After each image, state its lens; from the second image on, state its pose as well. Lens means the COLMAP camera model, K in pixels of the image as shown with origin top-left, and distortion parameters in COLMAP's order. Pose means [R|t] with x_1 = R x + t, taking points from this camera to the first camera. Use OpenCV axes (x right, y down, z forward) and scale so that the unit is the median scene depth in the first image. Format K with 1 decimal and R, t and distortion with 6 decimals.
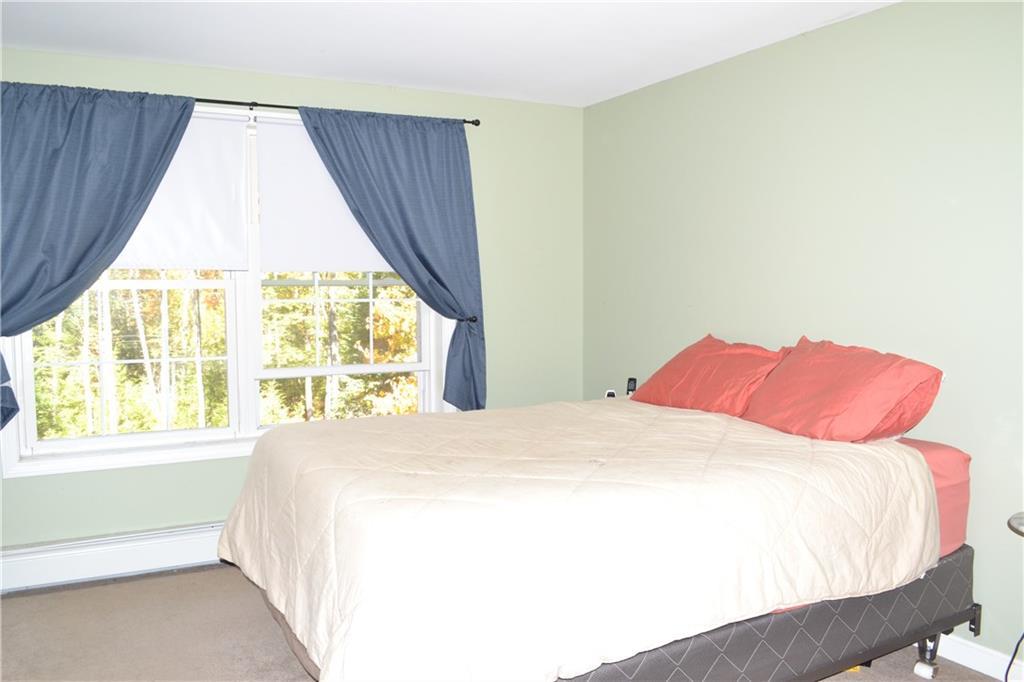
lens RADIAL K [[811.2, 0, 512.0], [0, 811.2, 340.3], [0, 0, 1]] dist [-0.009588, -0.002980]
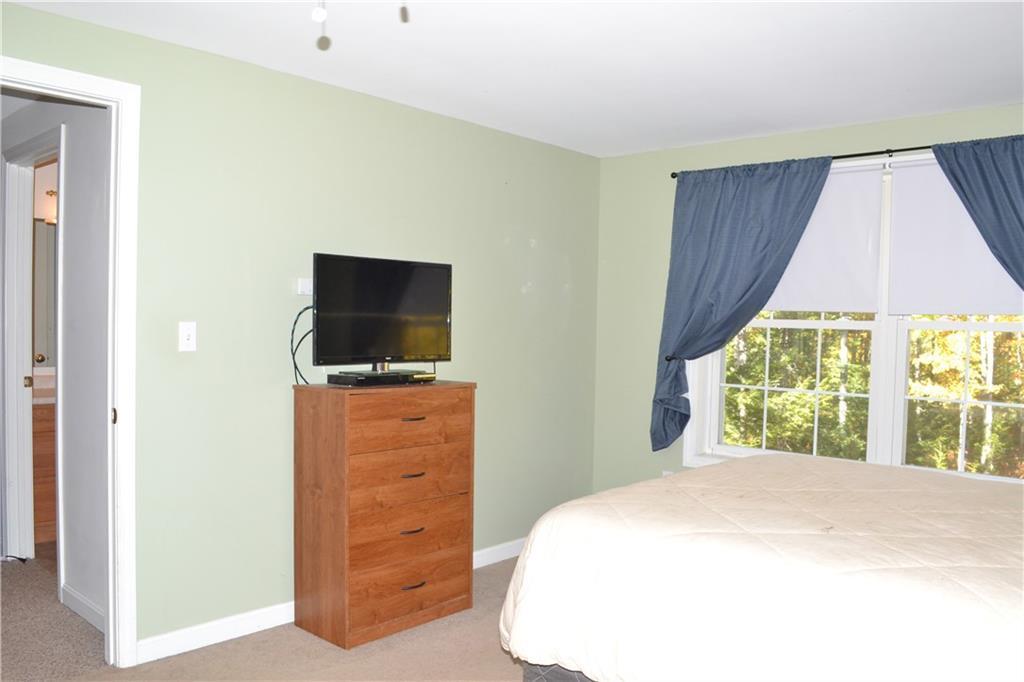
lens RADIAL K [[811.2, 0, 511.9], [0, 811.2, 343.3], [0, 0, 1]] dist [-0.009588, -0.002980]
pose [[0.396439, 0.044322, -0.916990, 0.454550], [-0.090380, 0.995866, 0.009060, -0.016505], [0.913601, 0.079286, 0.398806, 0.181191]]
